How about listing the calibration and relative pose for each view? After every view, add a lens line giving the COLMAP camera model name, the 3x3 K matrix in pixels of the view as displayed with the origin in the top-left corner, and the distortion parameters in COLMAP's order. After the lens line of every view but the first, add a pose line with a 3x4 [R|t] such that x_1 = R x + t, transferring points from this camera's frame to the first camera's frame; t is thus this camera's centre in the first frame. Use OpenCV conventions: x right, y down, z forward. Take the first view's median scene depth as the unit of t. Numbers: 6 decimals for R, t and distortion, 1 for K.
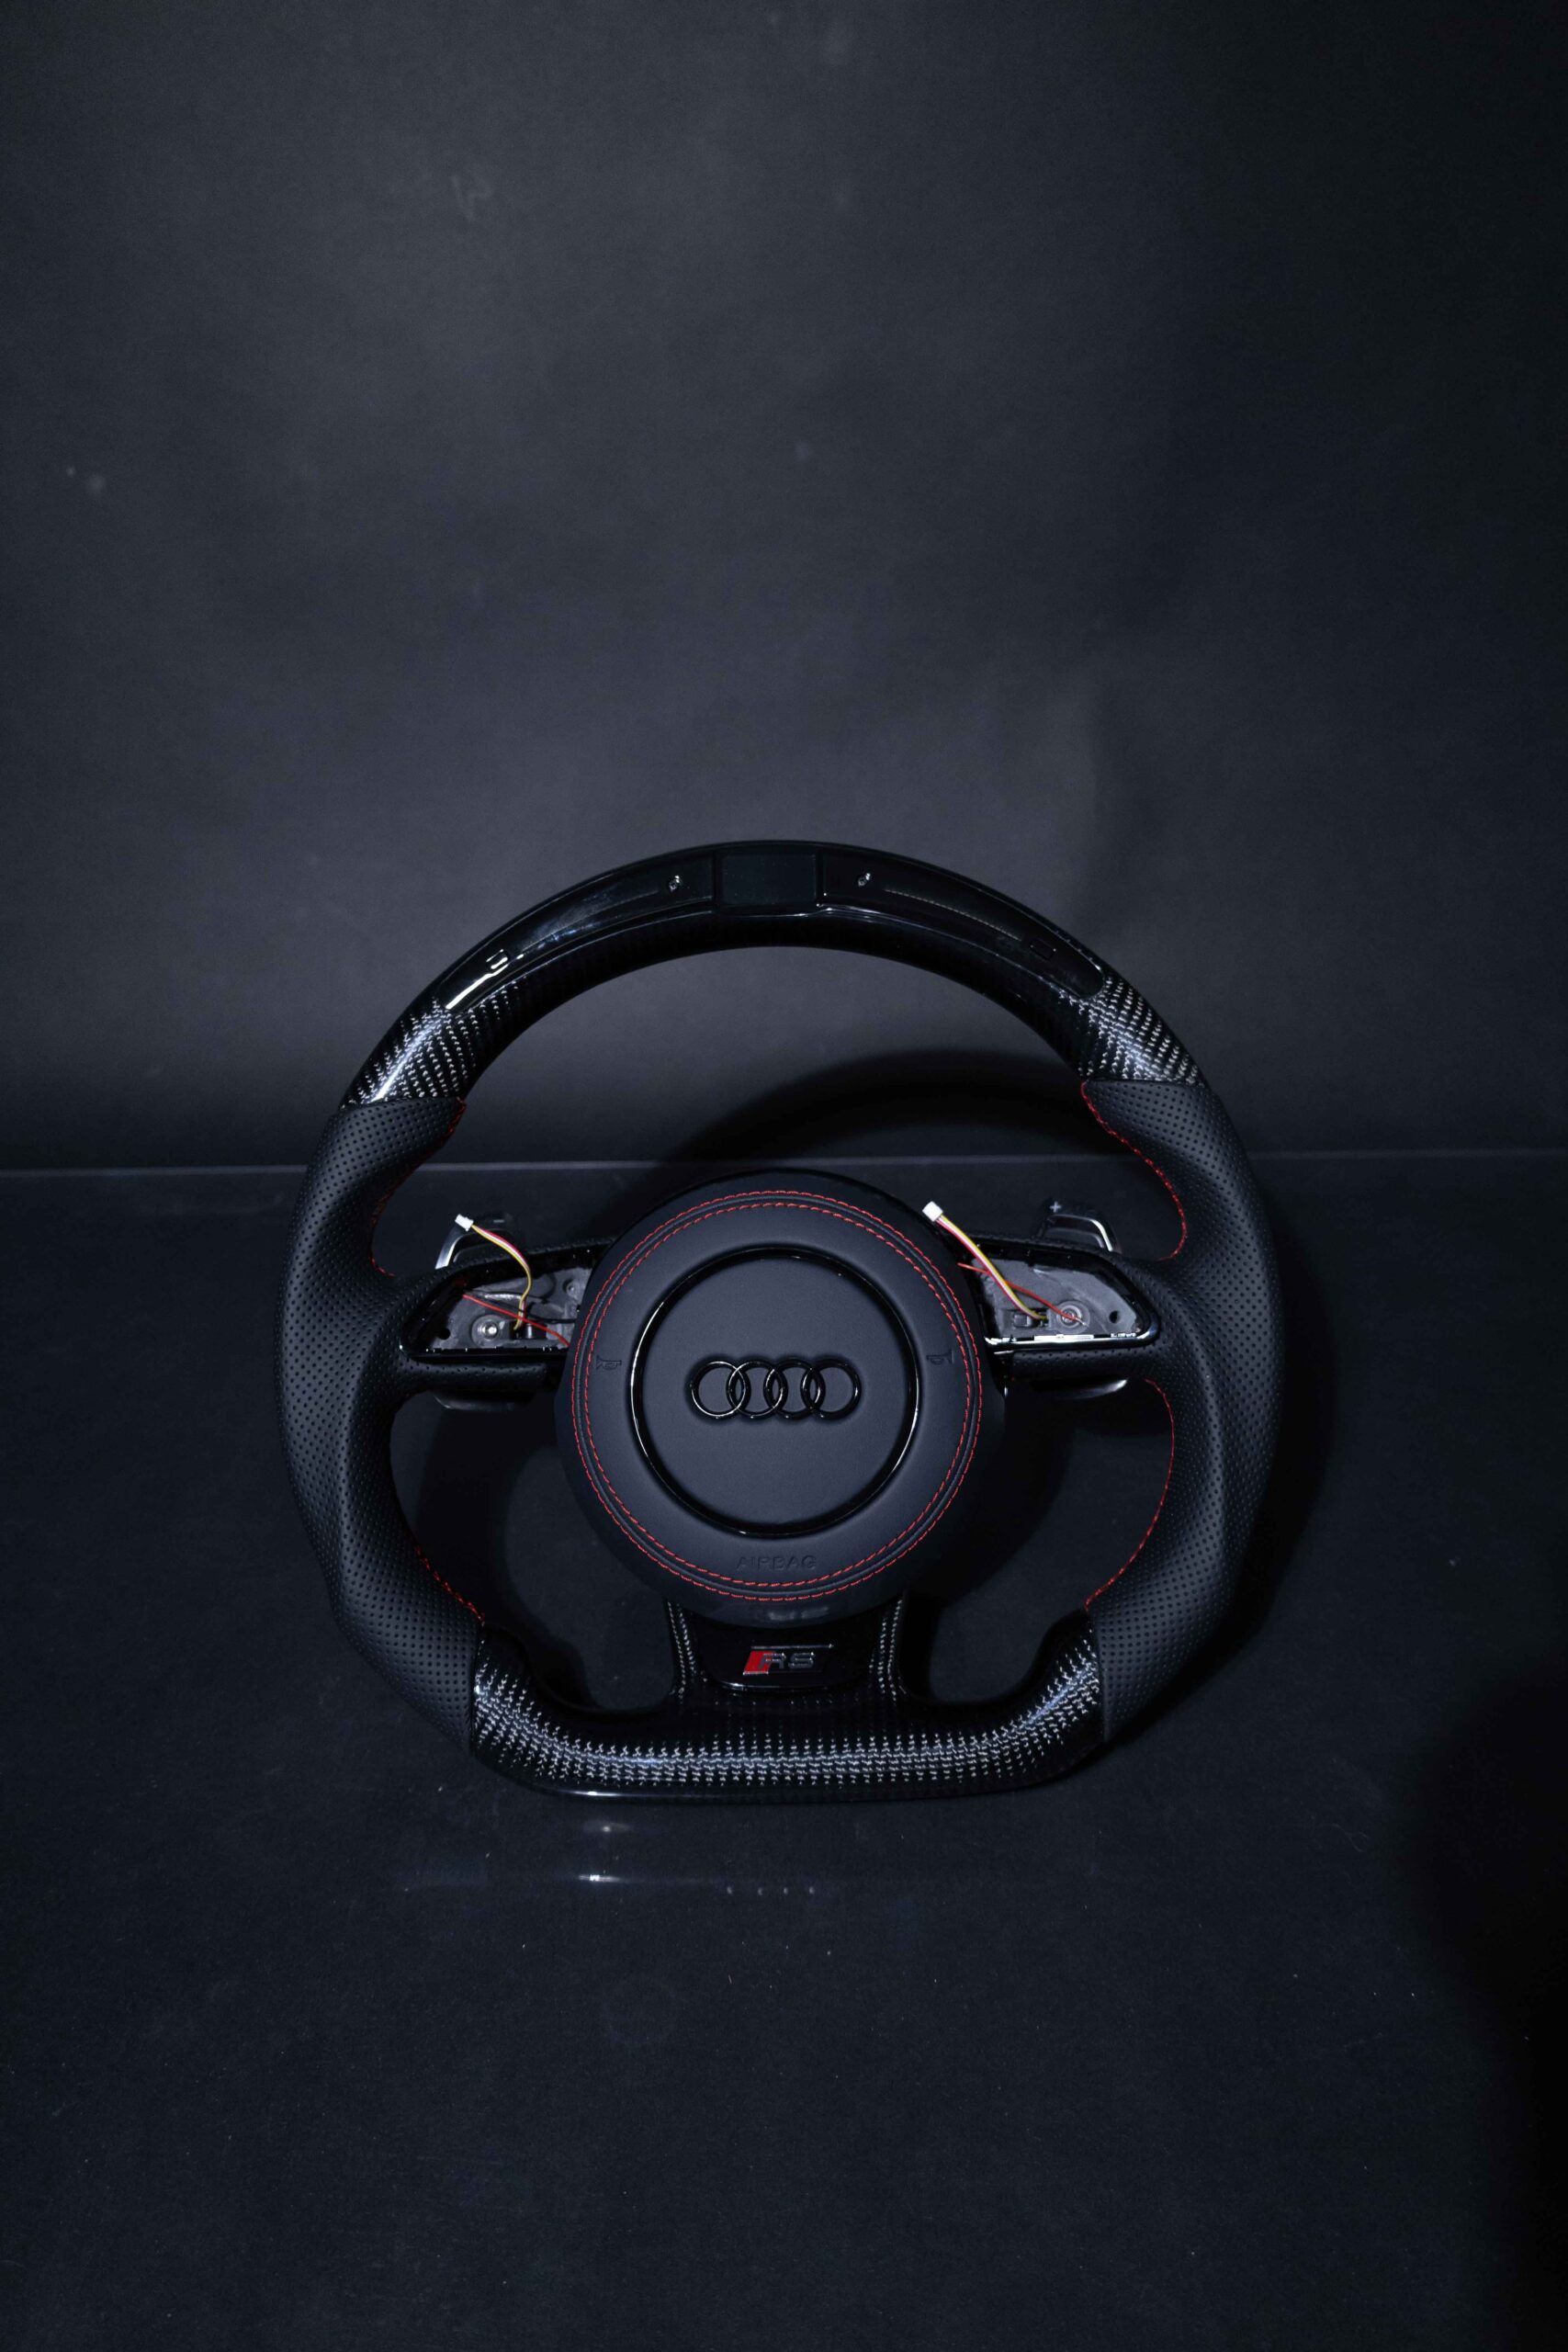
lens RADIAL K [[1708.6, 0, 805.6], [0, 1708.6, 1180.6], [0, 0, 1]] dist [-0.058491, 0.022616]
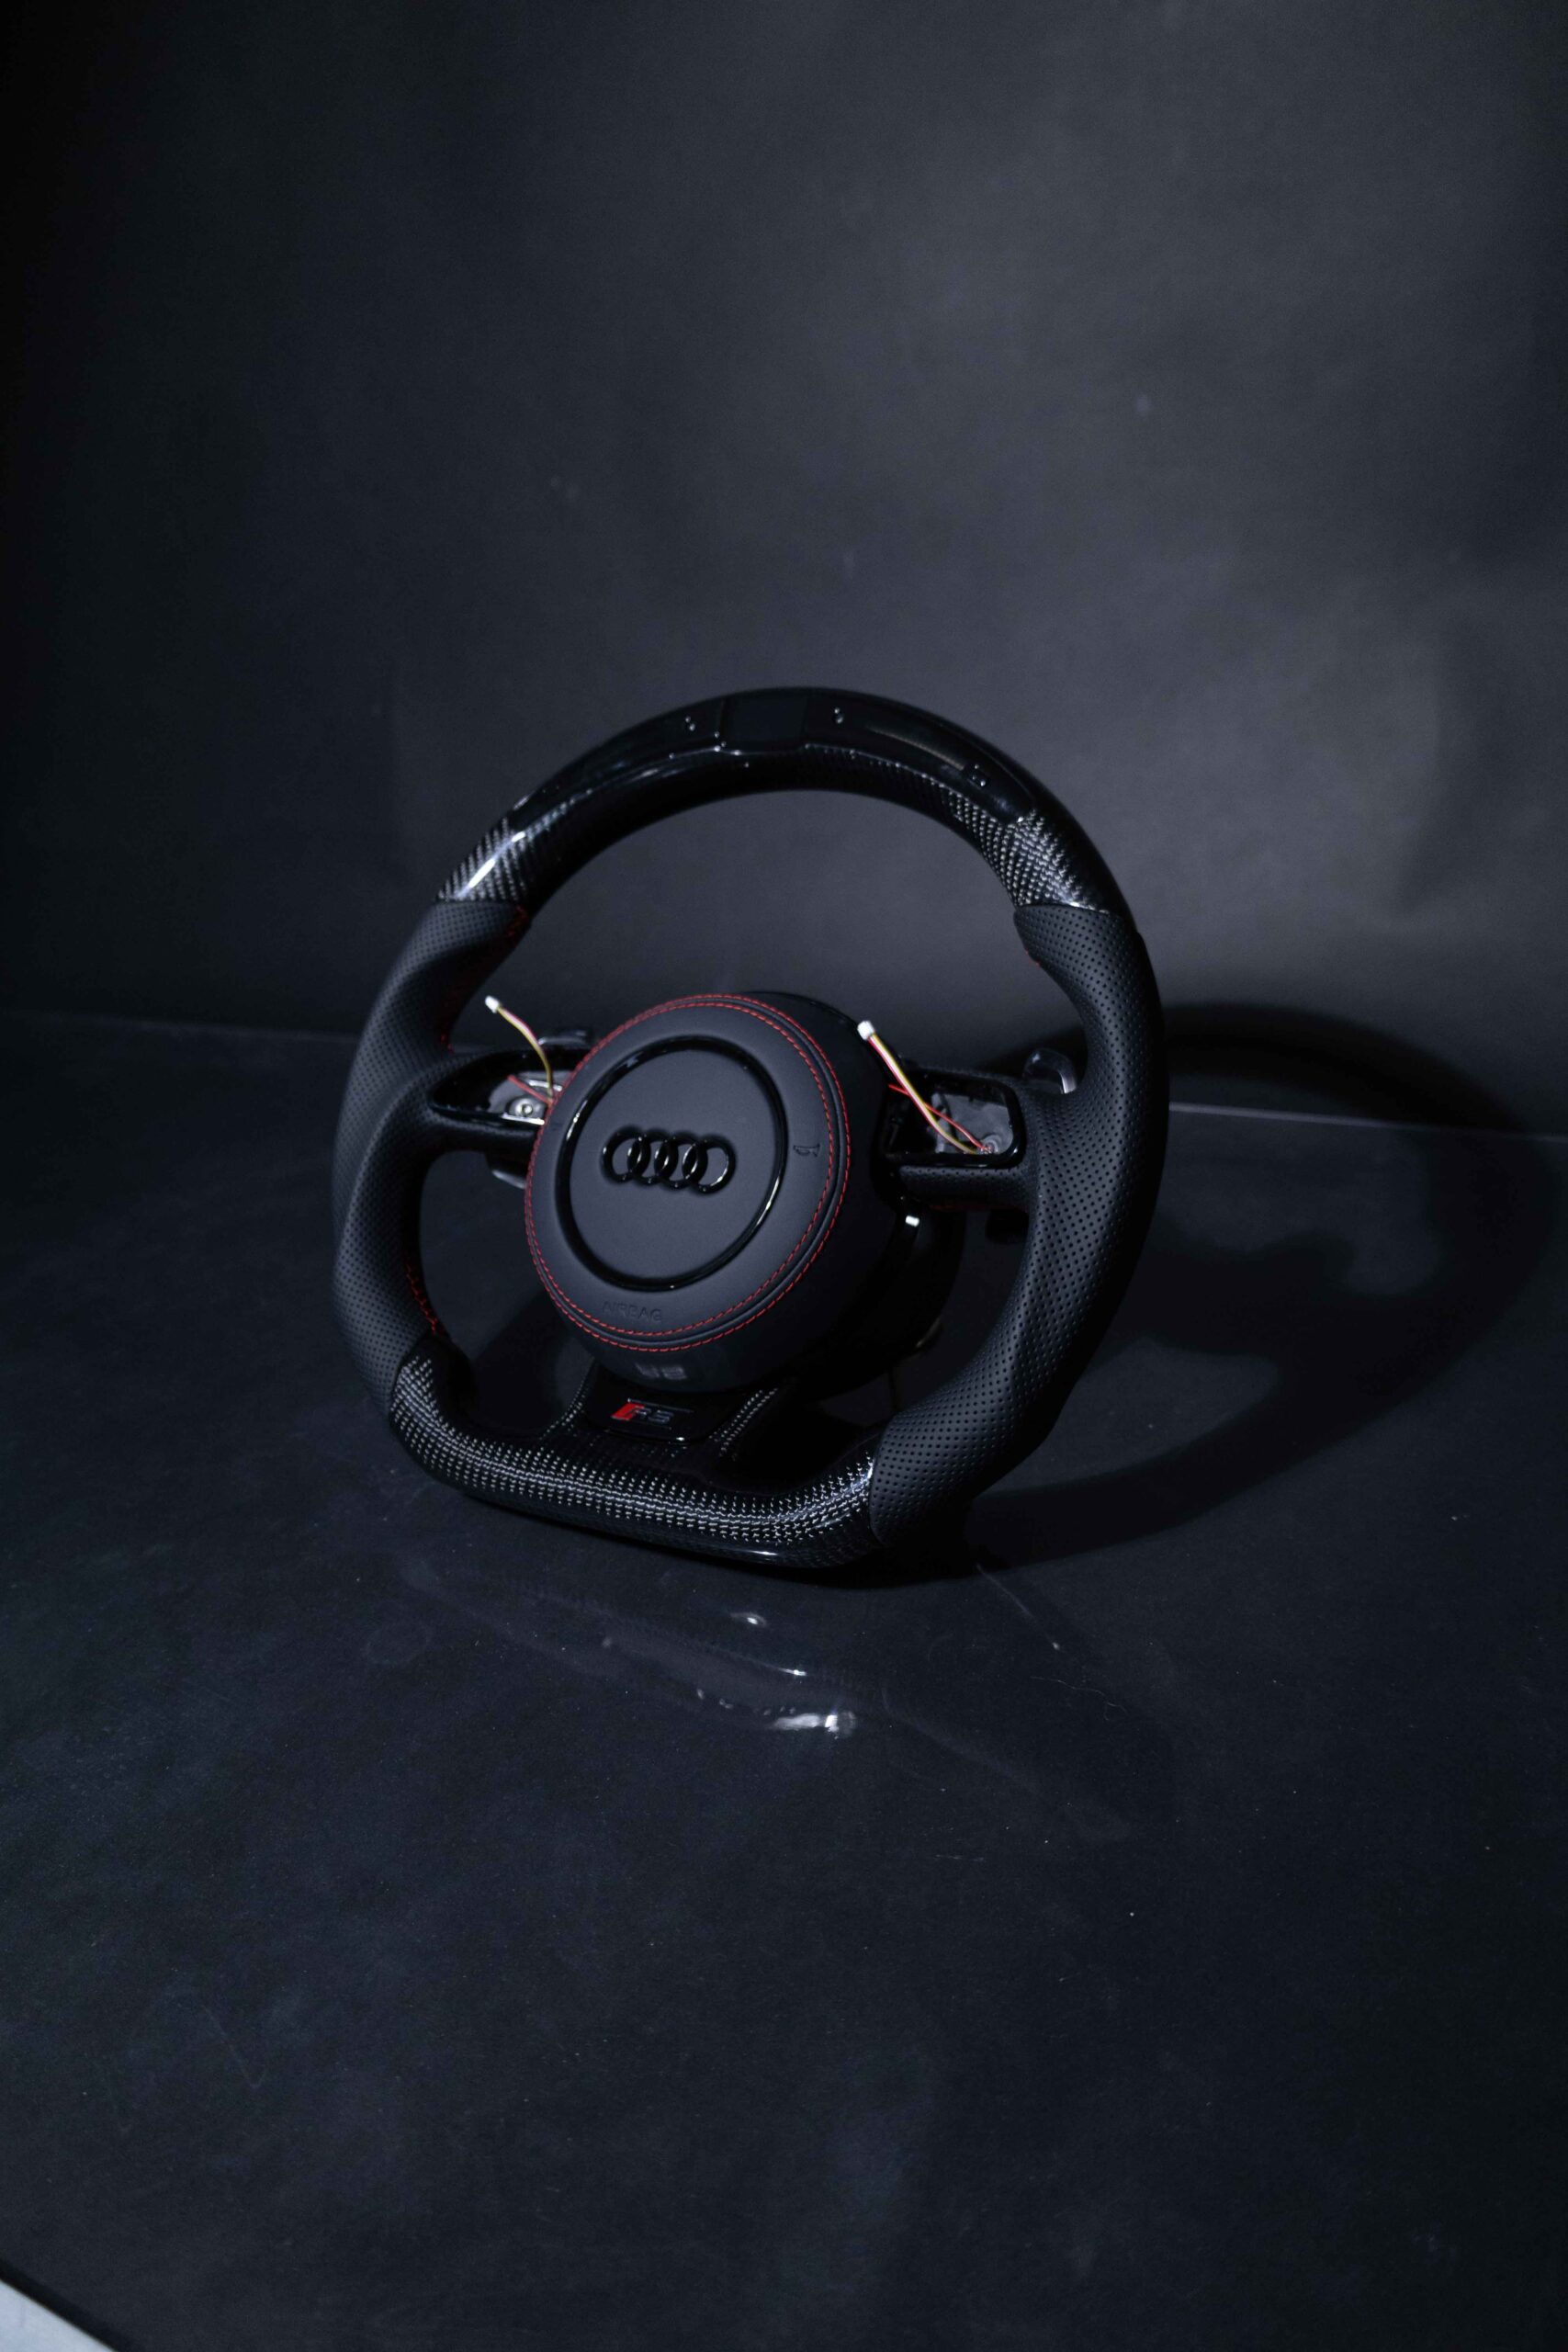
lens RADIAL K [[1708.6, 0, 760.1], [0, 1708.6, 1181.6], [0, 0, 1]] dist [-0.058491, 0.022616]
pose [[0.859110, 0.111614, -0.499472, 0.579104], [-0.145904, 0.988844, -0.029989, 0.158233], [0.490552, 0.098639, 0.865811, 0.078233]]
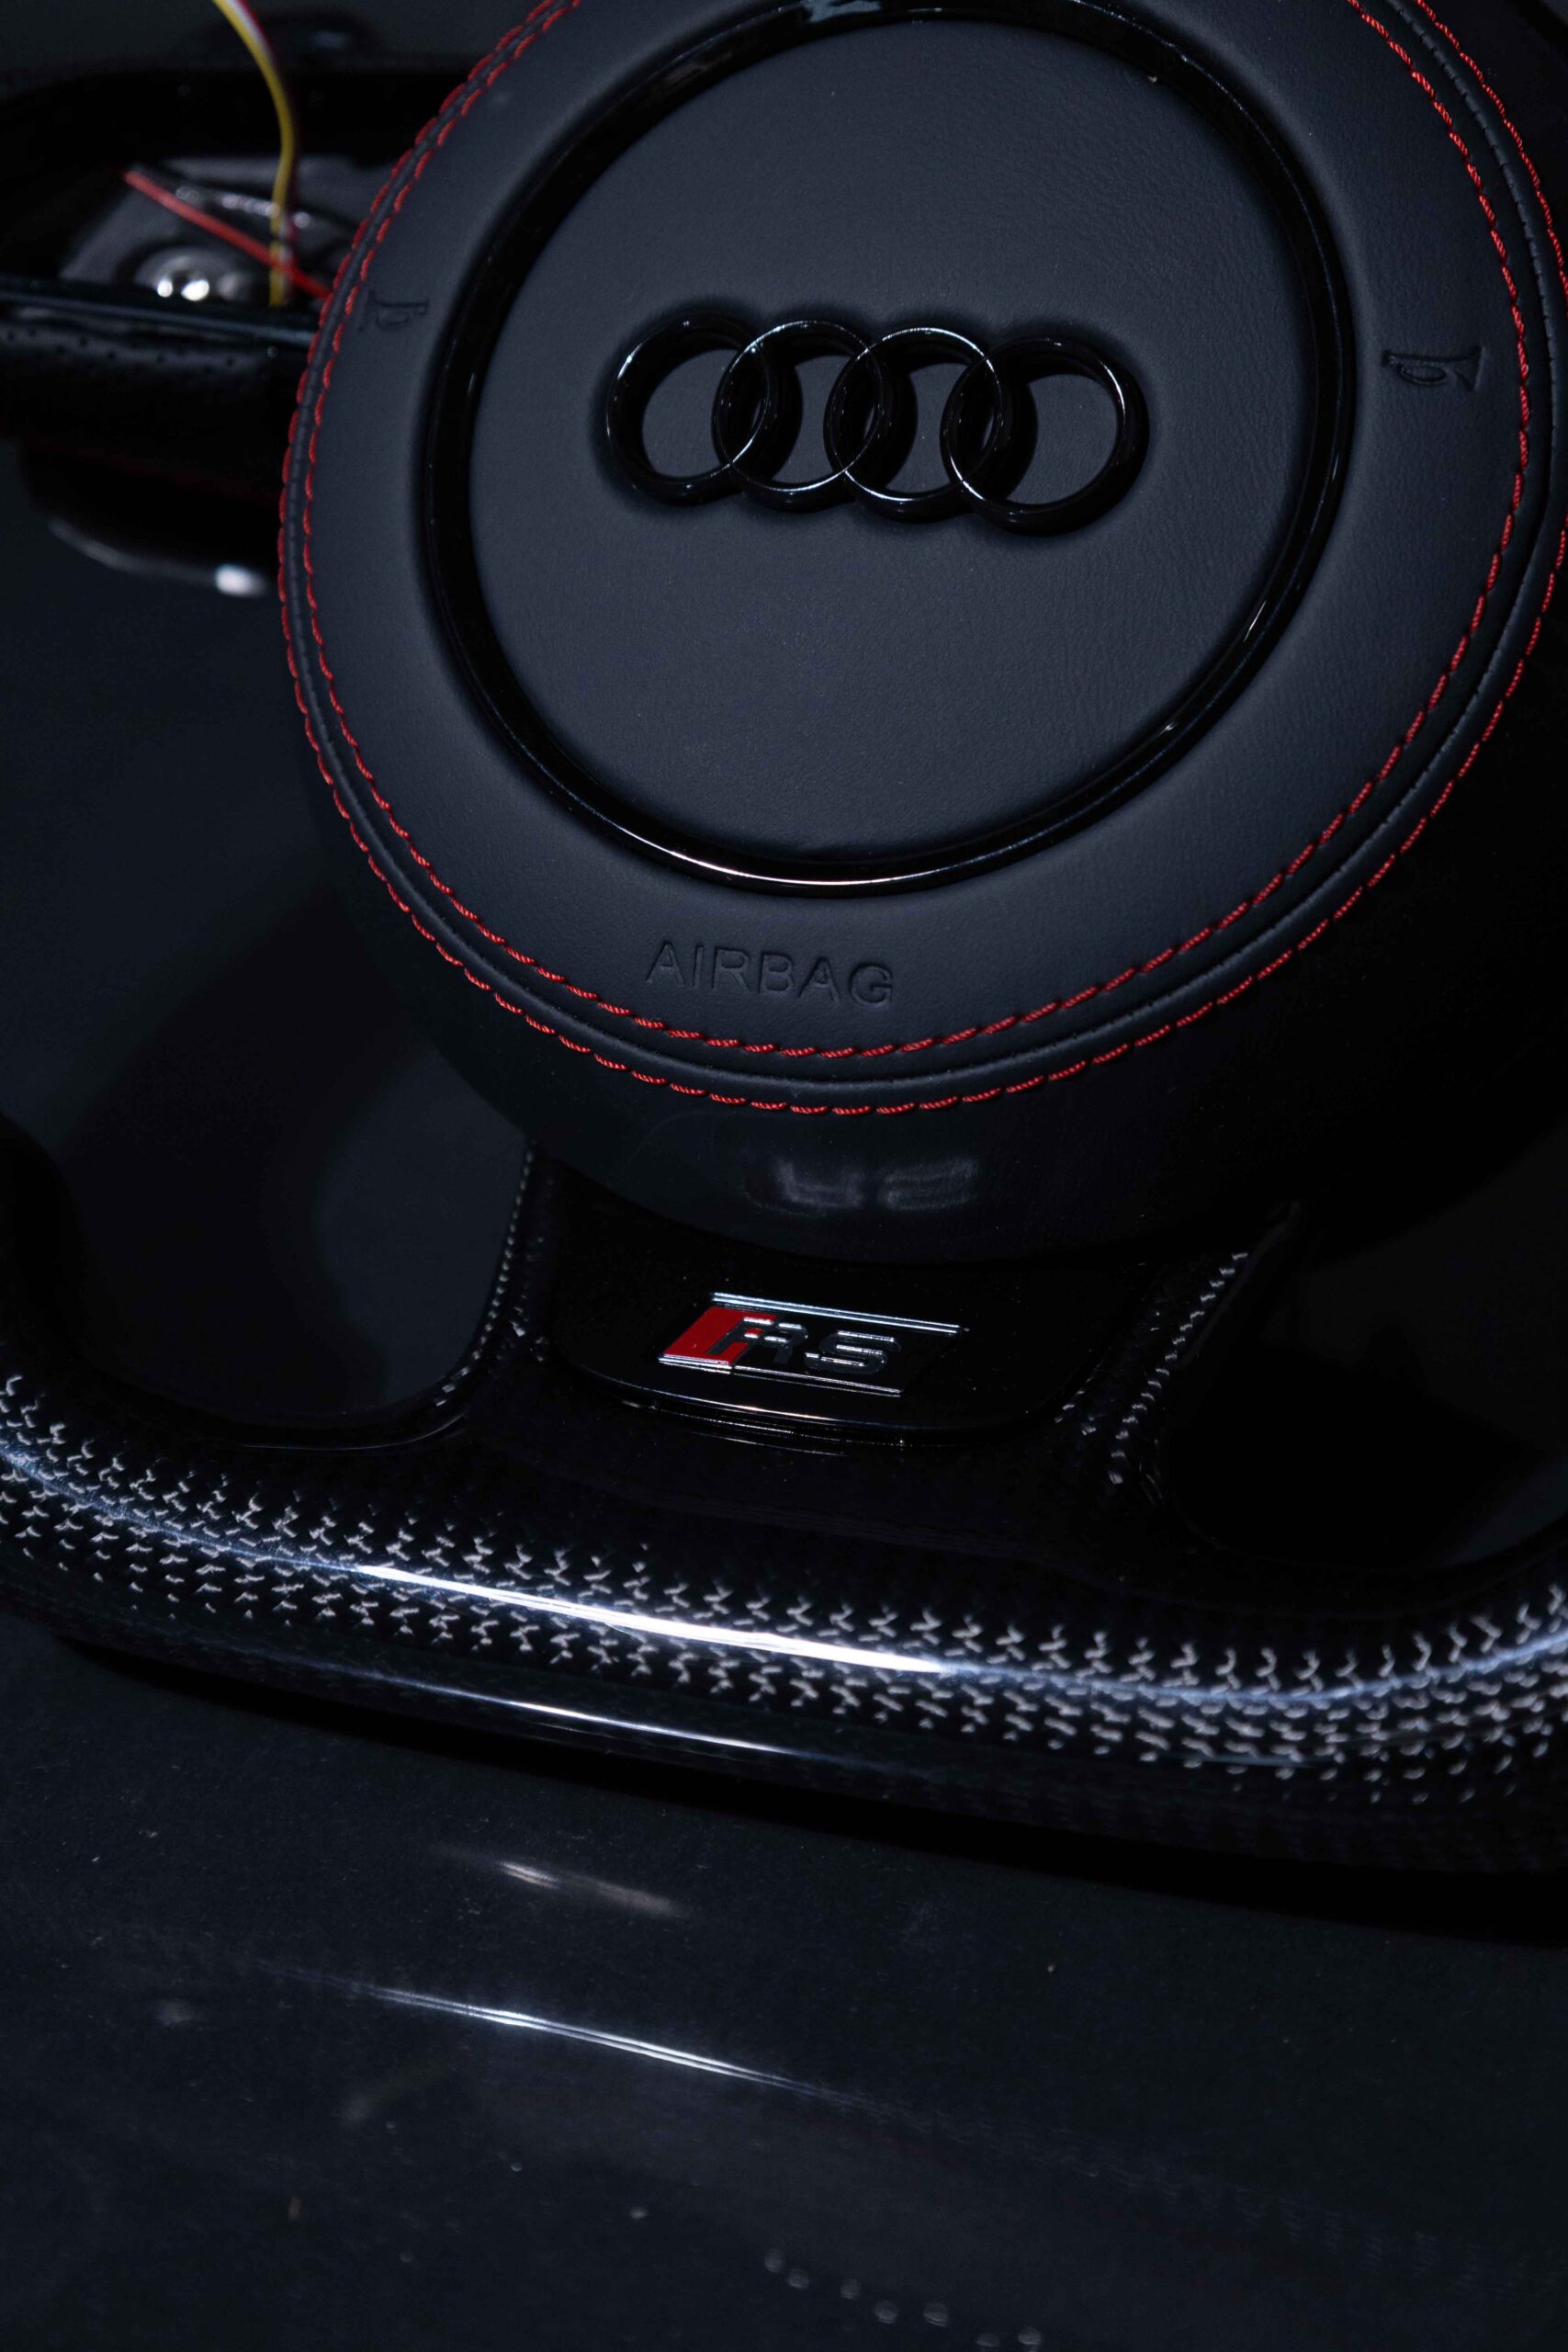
lens RADIAL K [[3821.3, 0, 787.3], [0, 3821.3, 1167.2], [0, 0, 1]] dist [0.066174, 0.000000]
pose [[0.933631, 0.142448, -0.328697, 0.208235], [-0.138235, 0.989735, 0.036280, 0.227671], [0.330491, 0.011565, 0.943738, 0.354293]]
